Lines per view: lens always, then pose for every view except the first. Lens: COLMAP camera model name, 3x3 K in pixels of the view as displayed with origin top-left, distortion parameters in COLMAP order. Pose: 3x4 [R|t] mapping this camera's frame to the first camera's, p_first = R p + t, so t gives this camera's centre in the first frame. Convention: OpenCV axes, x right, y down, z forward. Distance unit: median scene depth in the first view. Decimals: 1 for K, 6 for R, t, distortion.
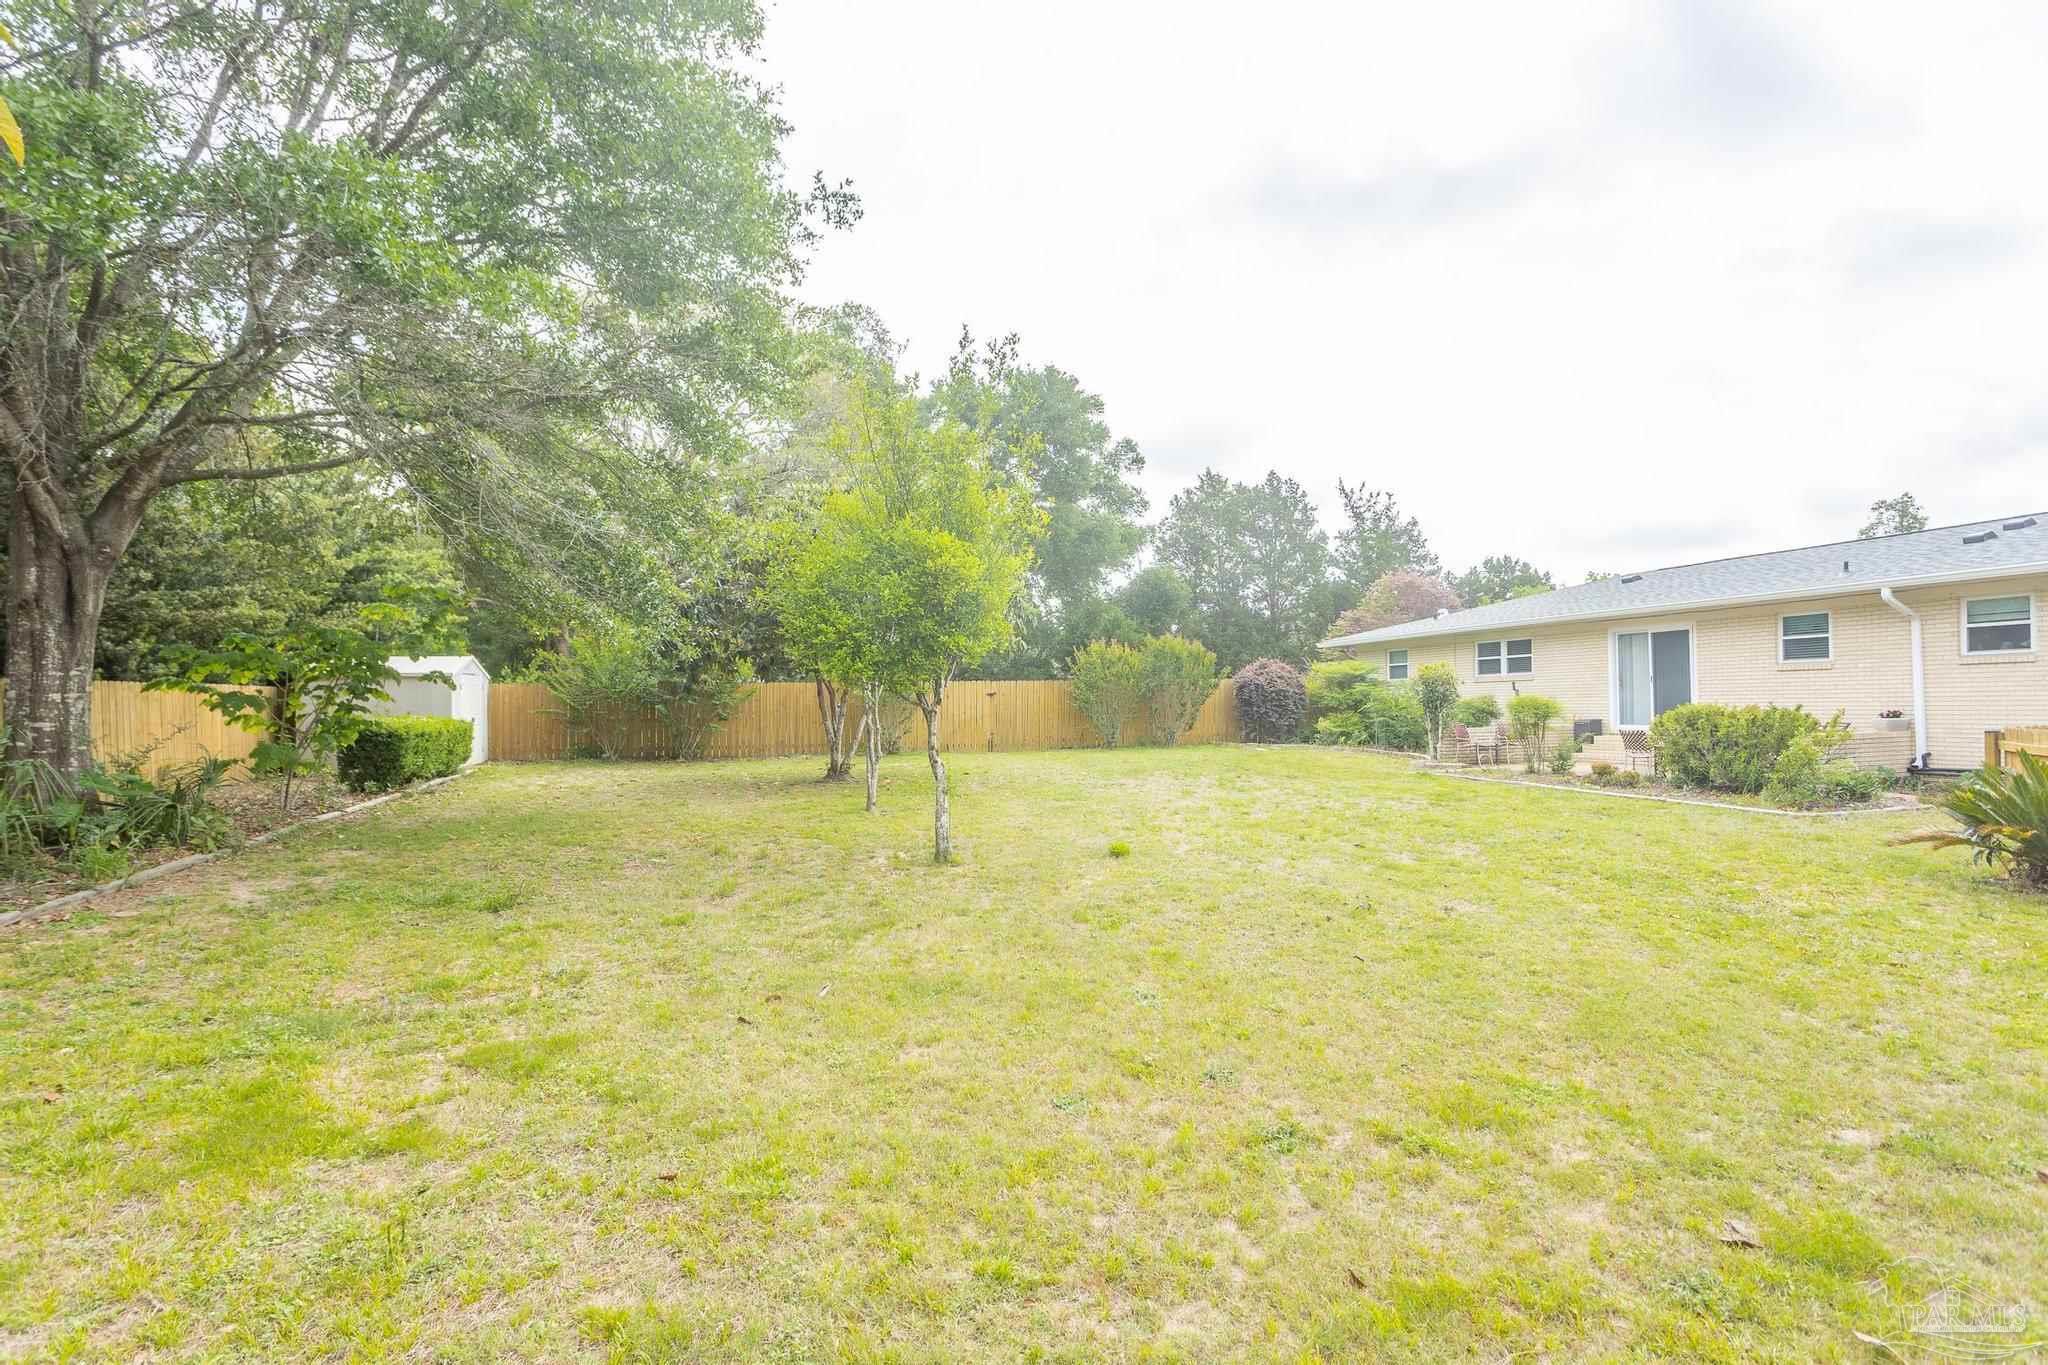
lens RADIAL K [[1024.9, 0, 1032.5], [0, 1024.9, 678.1], [0, 0, 1]] dist [-0.004163, 0.004047]
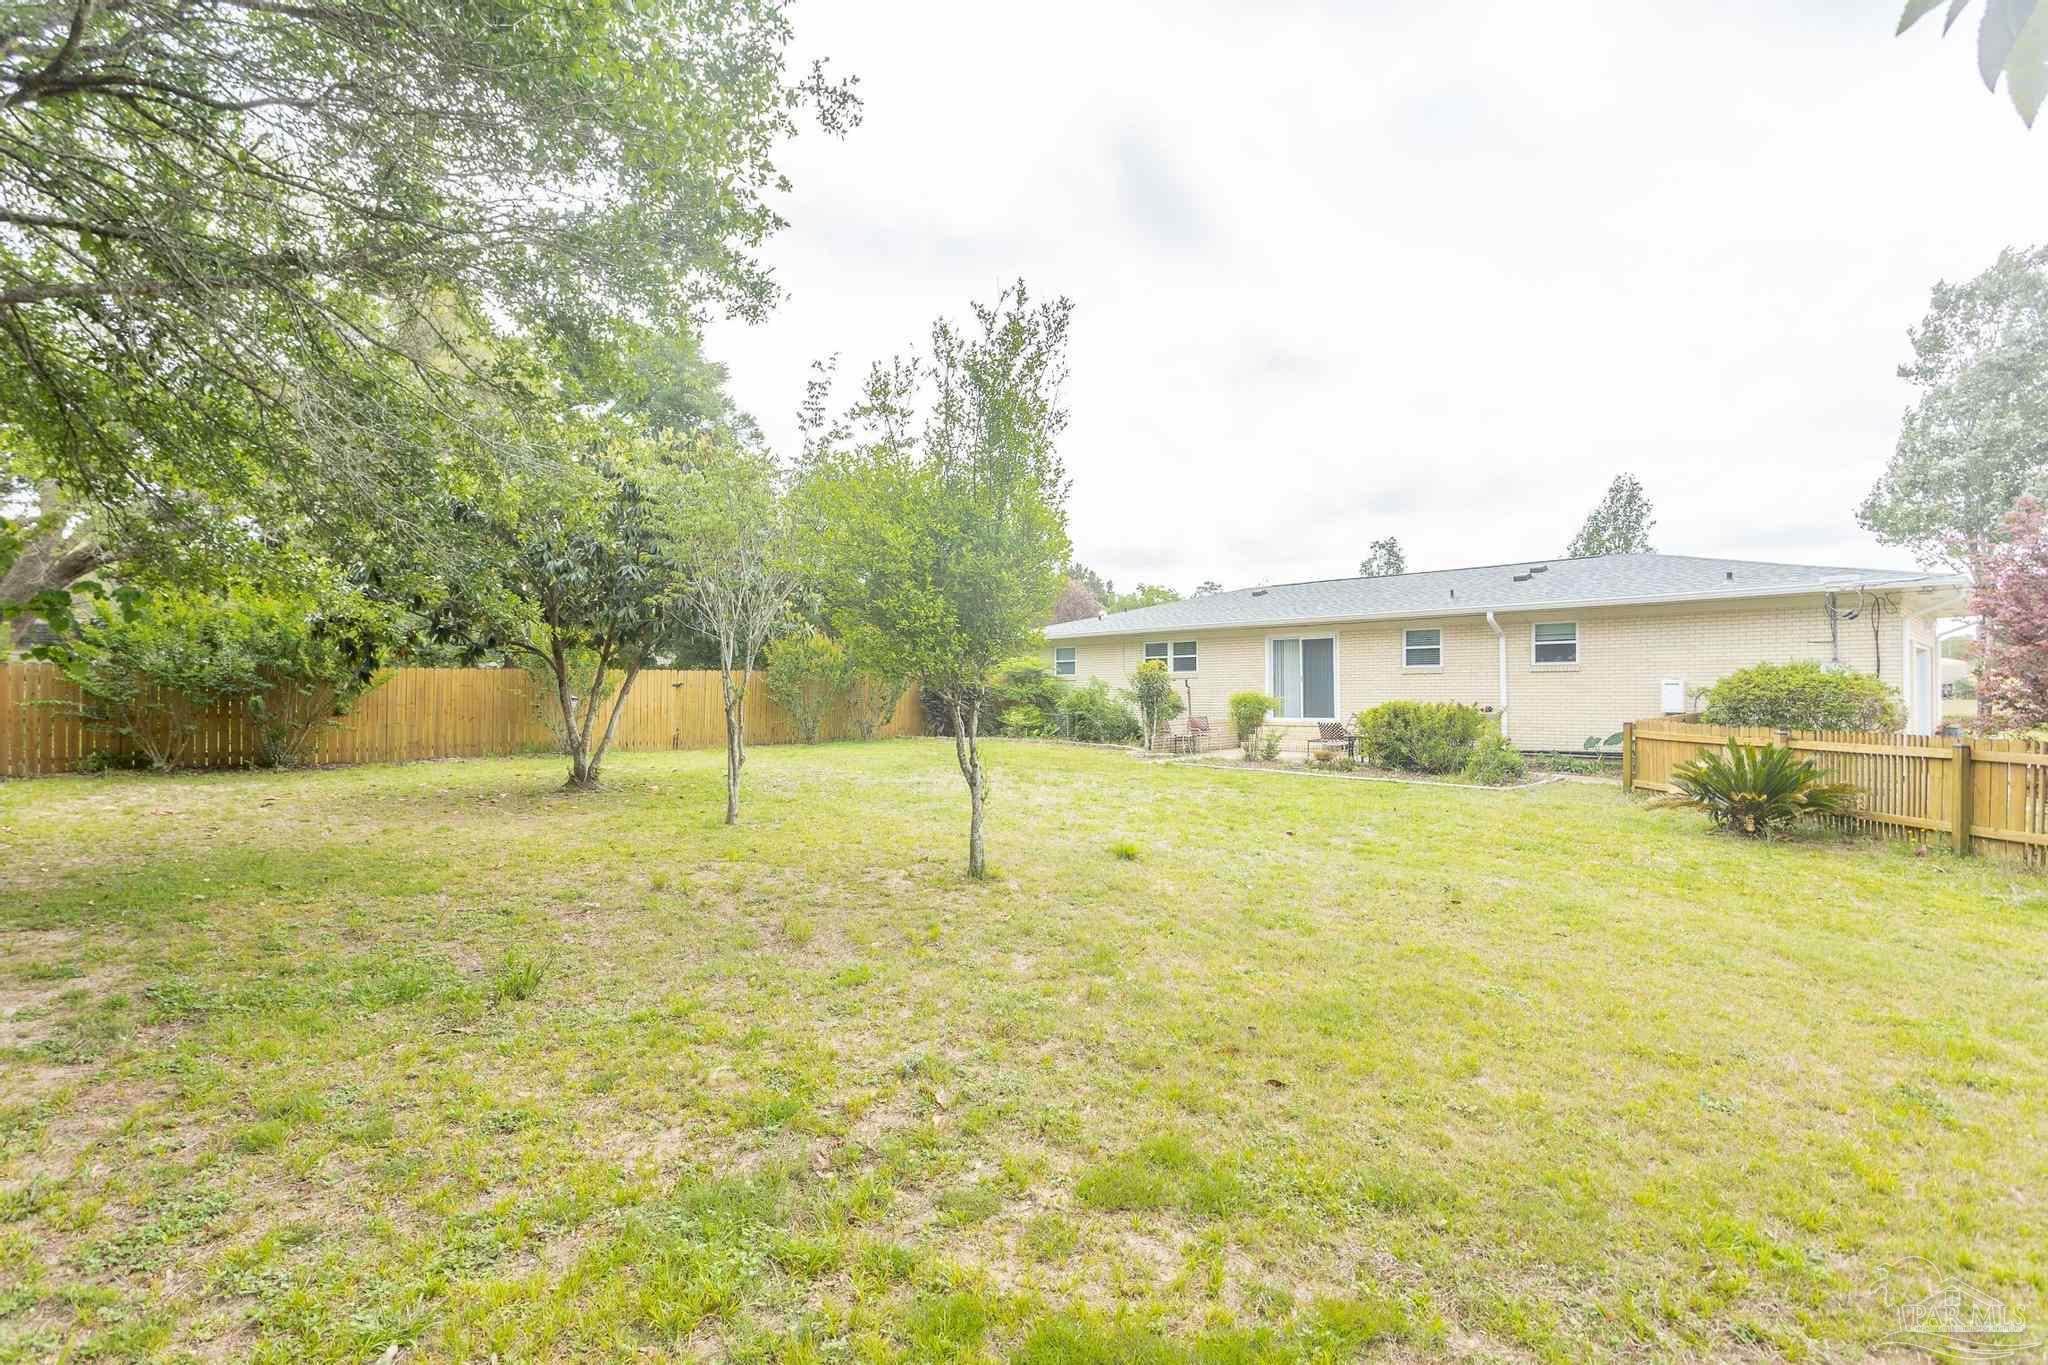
lens RADIAL K [[1024.9, 0, 1033.5], [0, 1024.9, 690.8], [0, 0, 1]] dist [-0.004163, 0.004047]
pose [[0.887629, 0.008283, 0.460486, -0.215038], [-0.018197, 0.999688, 0.017096, 0.000025], [-0.460200, -0.023554, 0.887503, 0.086718]]
